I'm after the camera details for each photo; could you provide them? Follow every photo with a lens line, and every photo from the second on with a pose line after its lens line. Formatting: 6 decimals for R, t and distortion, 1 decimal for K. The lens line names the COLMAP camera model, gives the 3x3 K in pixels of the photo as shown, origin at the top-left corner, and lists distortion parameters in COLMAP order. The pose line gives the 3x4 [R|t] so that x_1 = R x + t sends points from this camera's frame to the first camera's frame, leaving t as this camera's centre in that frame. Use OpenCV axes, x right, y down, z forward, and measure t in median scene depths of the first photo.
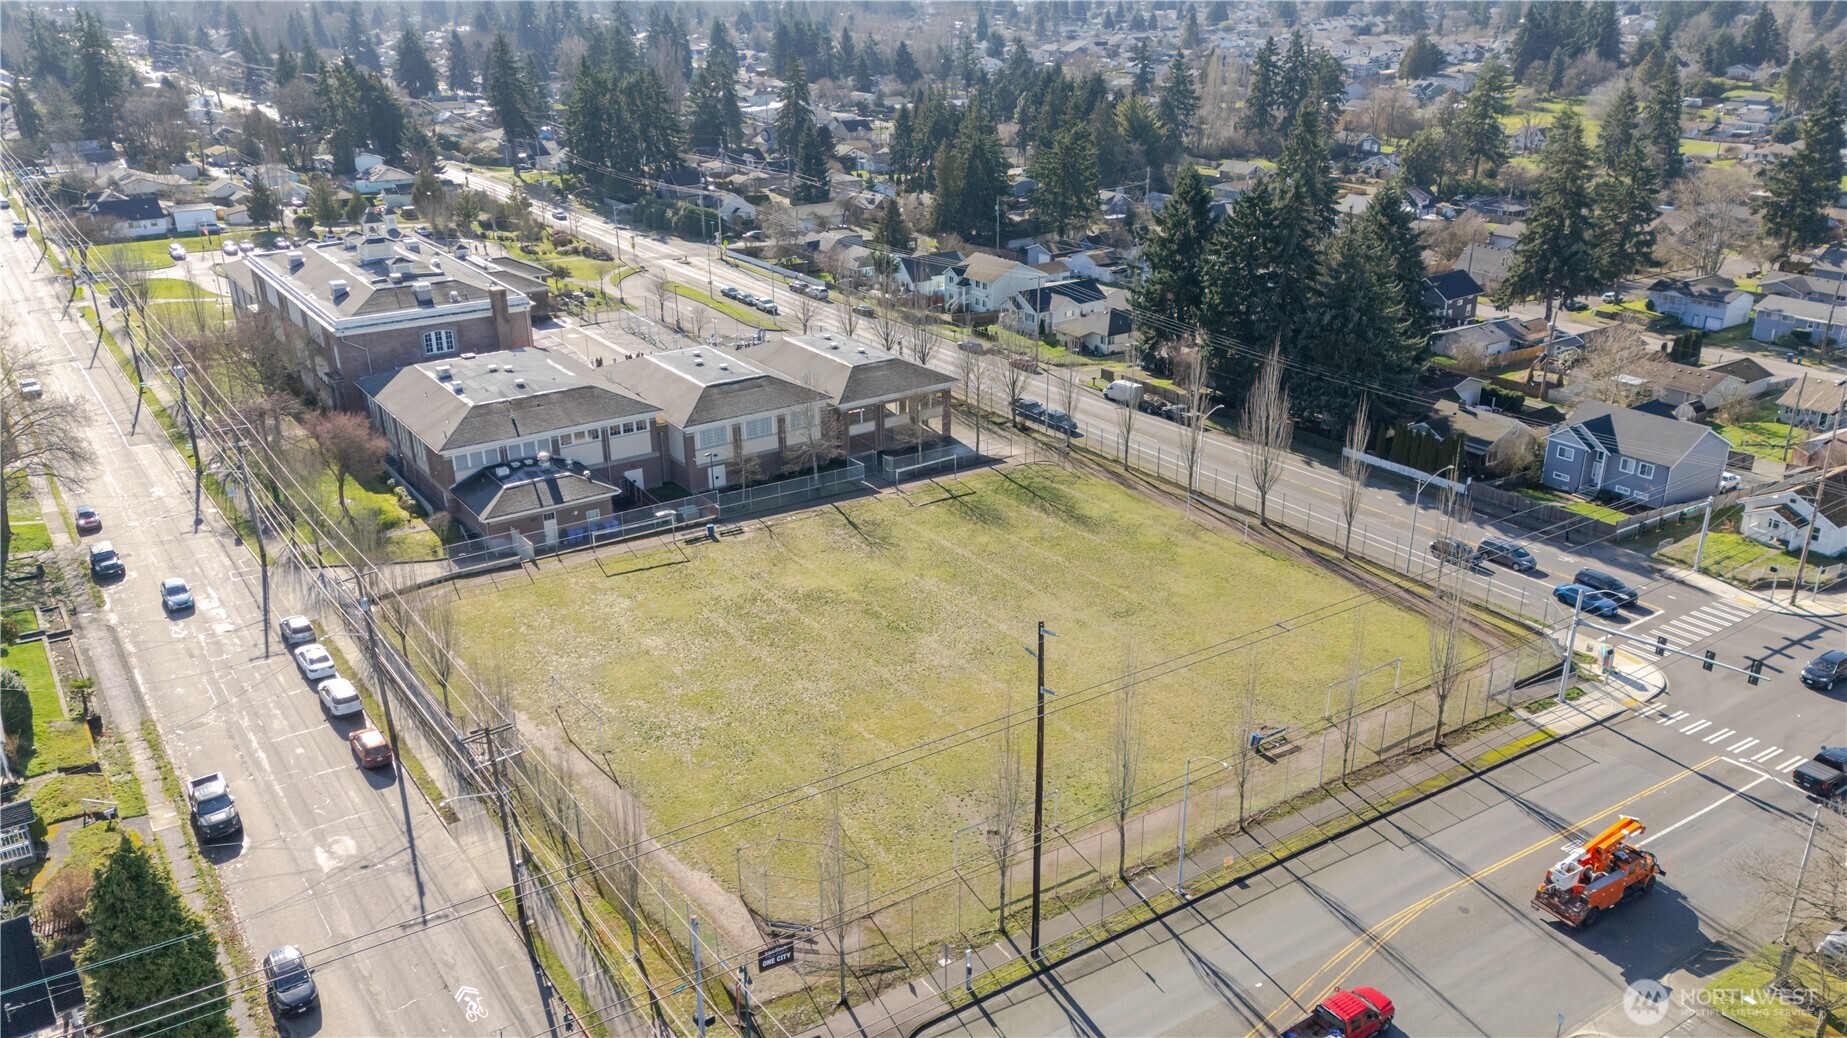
lens RADIAL K [[1434.6, 0, 925.1], [0, 1434.6, 533.1], [0, 0, 1]] dist [0.070872, -0.044236]
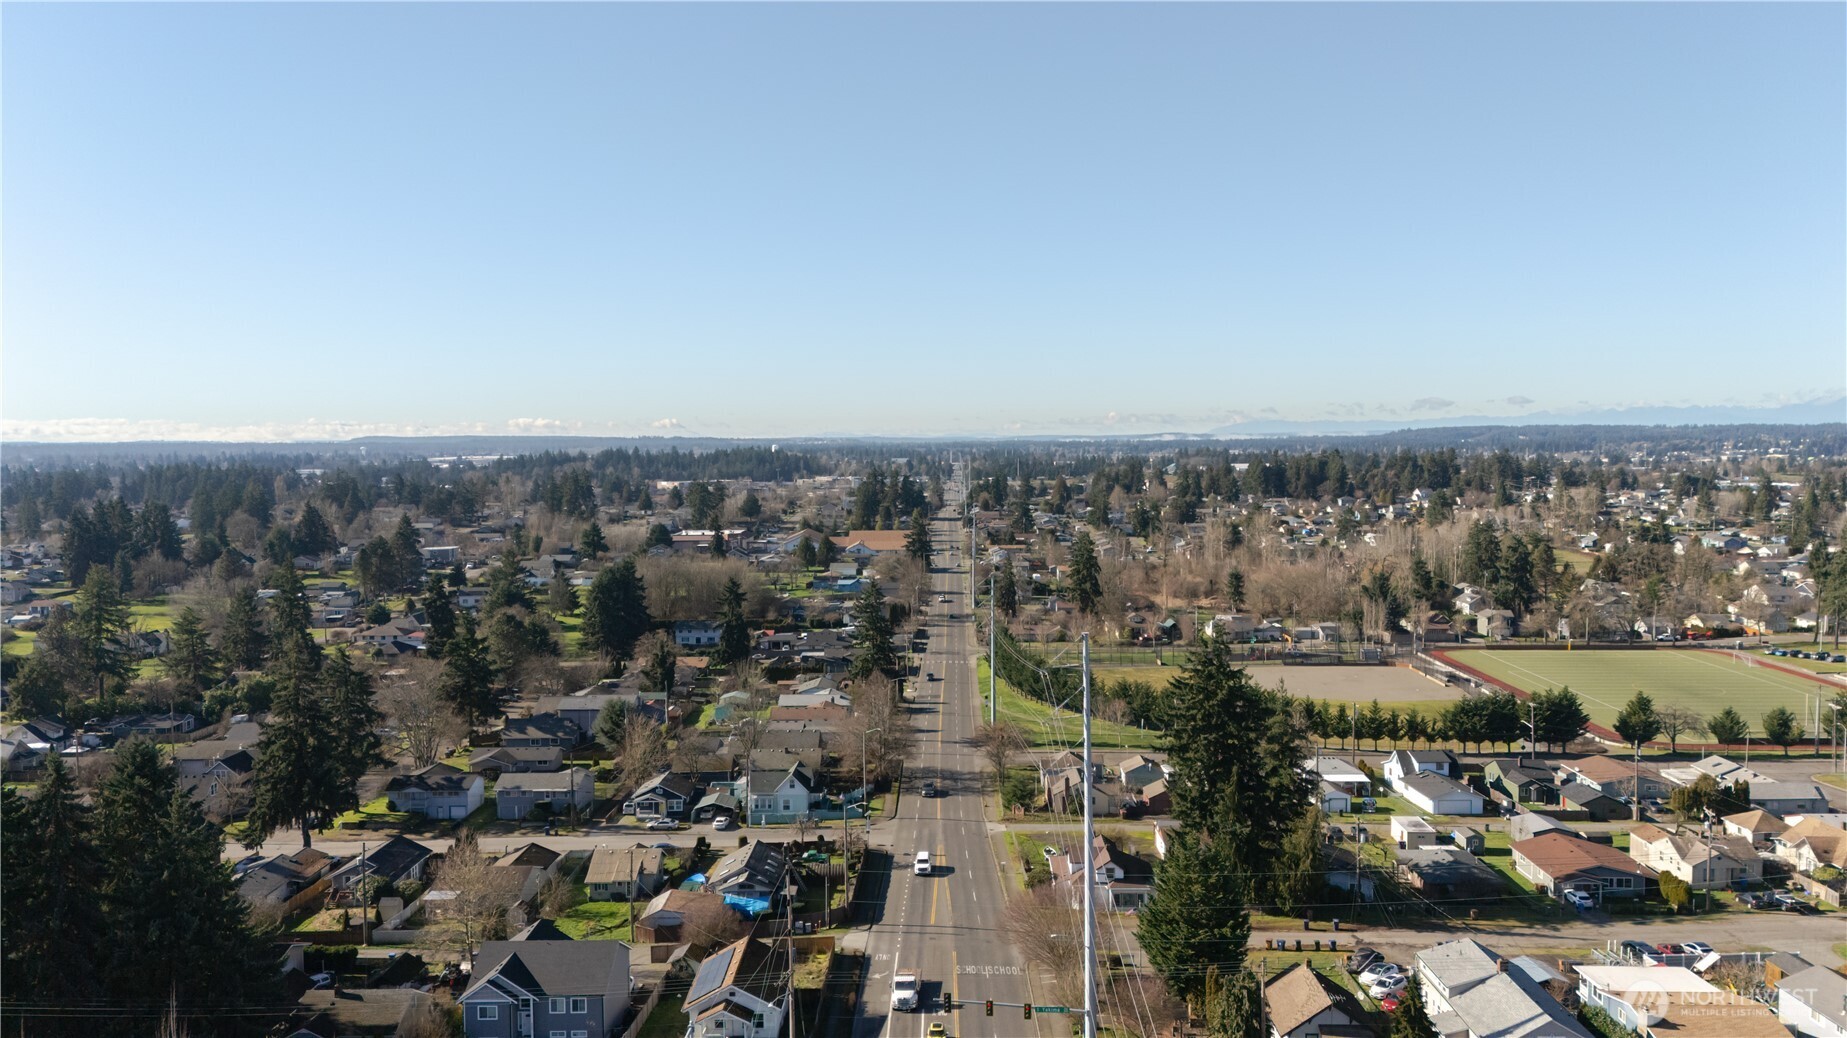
lens RADIAL K [[1422.1, 0, 926.5], [0, 1422.1, 520.7], [0, 0, 1]] dist [0.014803, 0.007807]
pose [[0.581300, -0.051504, 0.812058, -0.054394], [0.312126, 0.935764, -0.164081, -0.074572], [-0.751444, 0.348845, 0.560035, 0.159327]]
